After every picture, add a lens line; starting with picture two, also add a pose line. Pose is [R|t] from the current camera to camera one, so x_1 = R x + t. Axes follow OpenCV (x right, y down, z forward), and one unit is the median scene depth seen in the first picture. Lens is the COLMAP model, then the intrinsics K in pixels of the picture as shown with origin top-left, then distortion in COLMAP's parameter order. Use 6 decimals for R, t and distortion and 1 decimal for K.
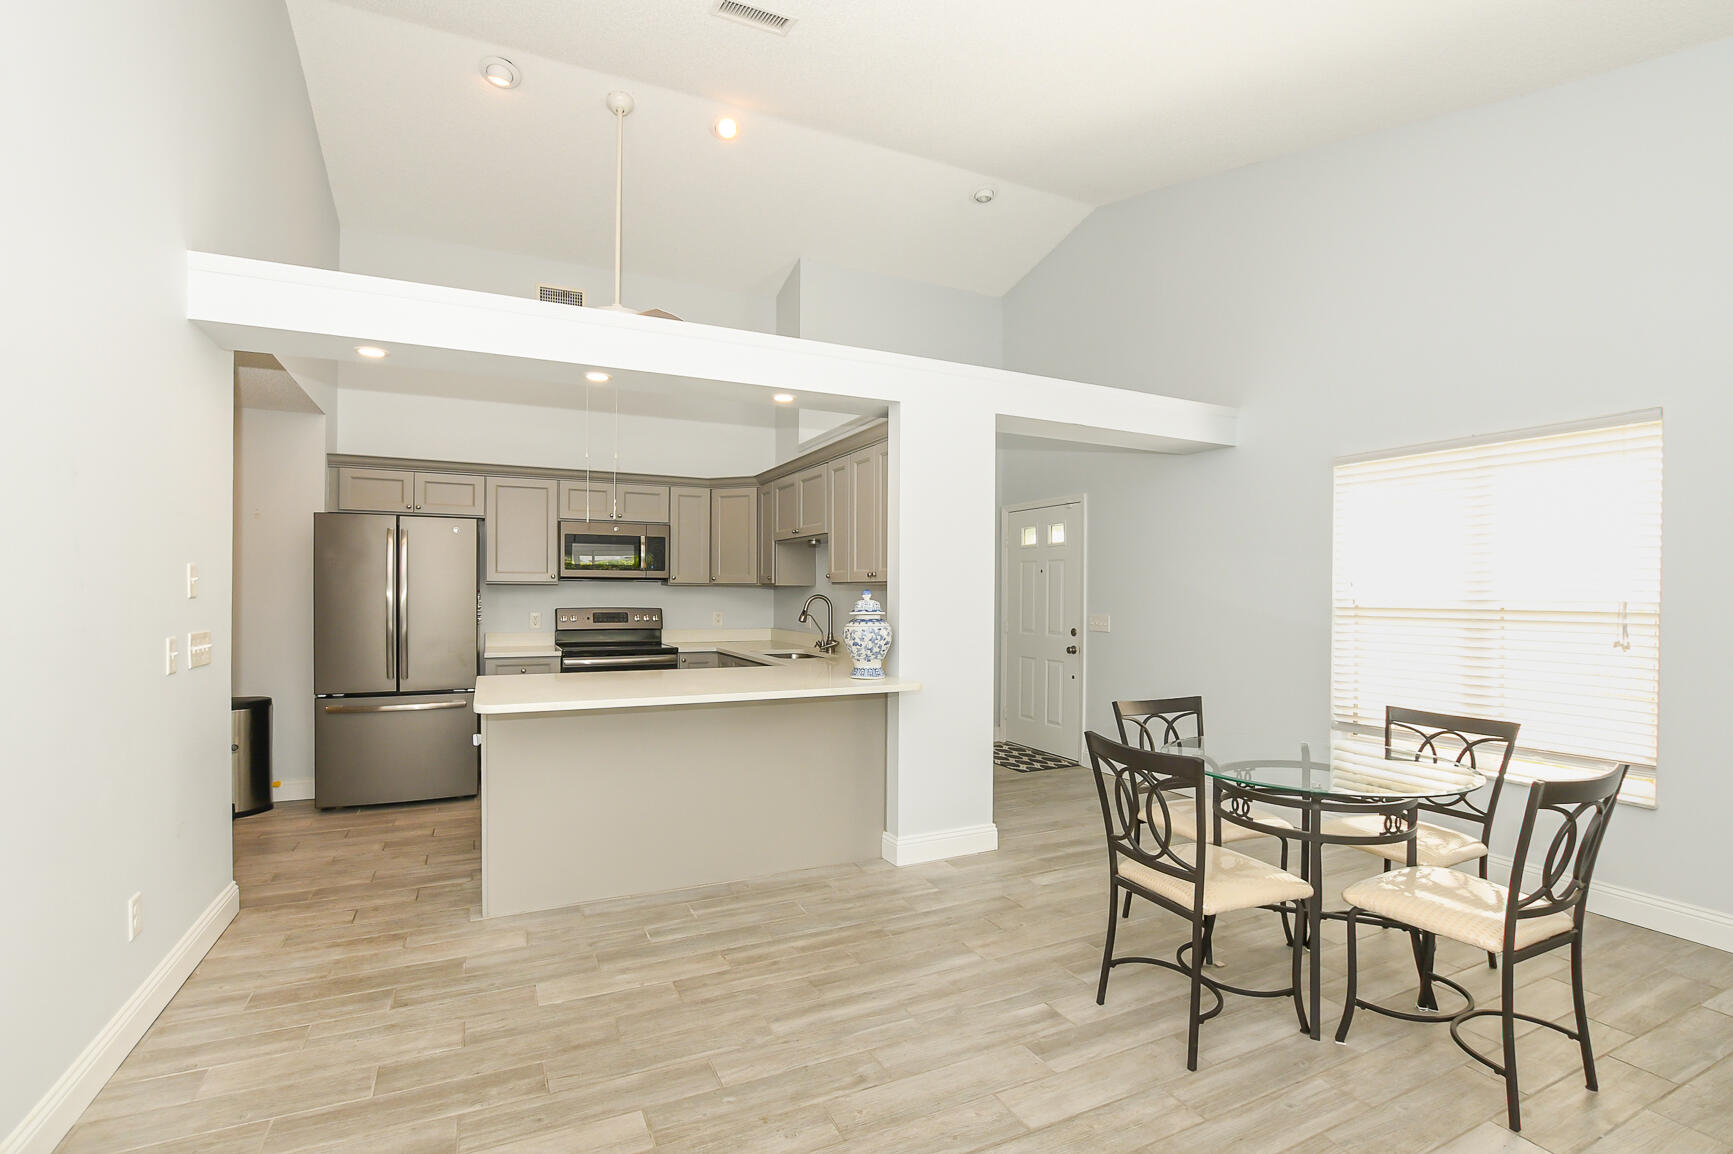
lens RADIAL K [[754.6, 0, 871.8], [0, 754.6, 599.7], [0, 0, 1]] dist [-0.015739, -0.000021]
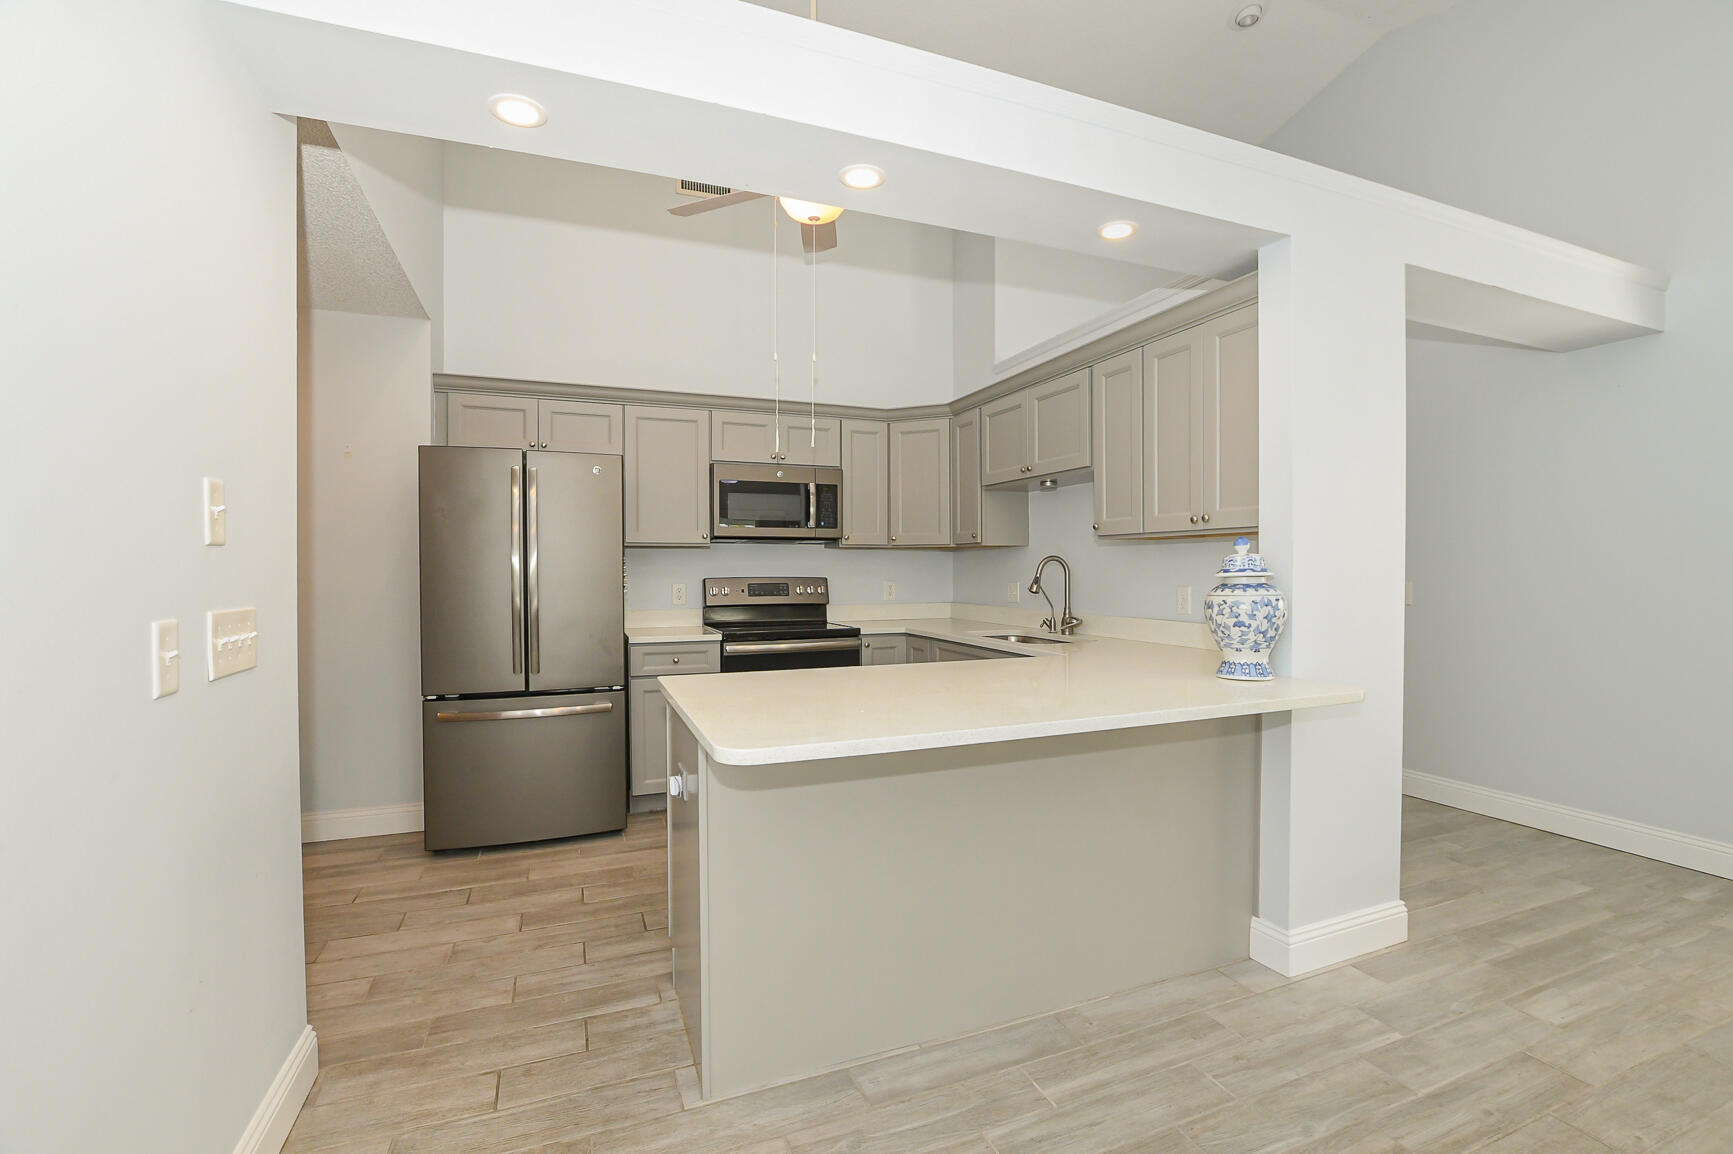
lens RADIAL K [[762.1, 0, 837.7], [0, 762.1, 578.6], [0, 0, 1]] dist [-0.021907, 0.000135]
pose [[0.991678, -0.010297, -0.128331, -0.233340], [0.010813, 0.999936, 0.003319, 0.013961], [0.128289, -0.004679, 0.991726, 0.302683]]
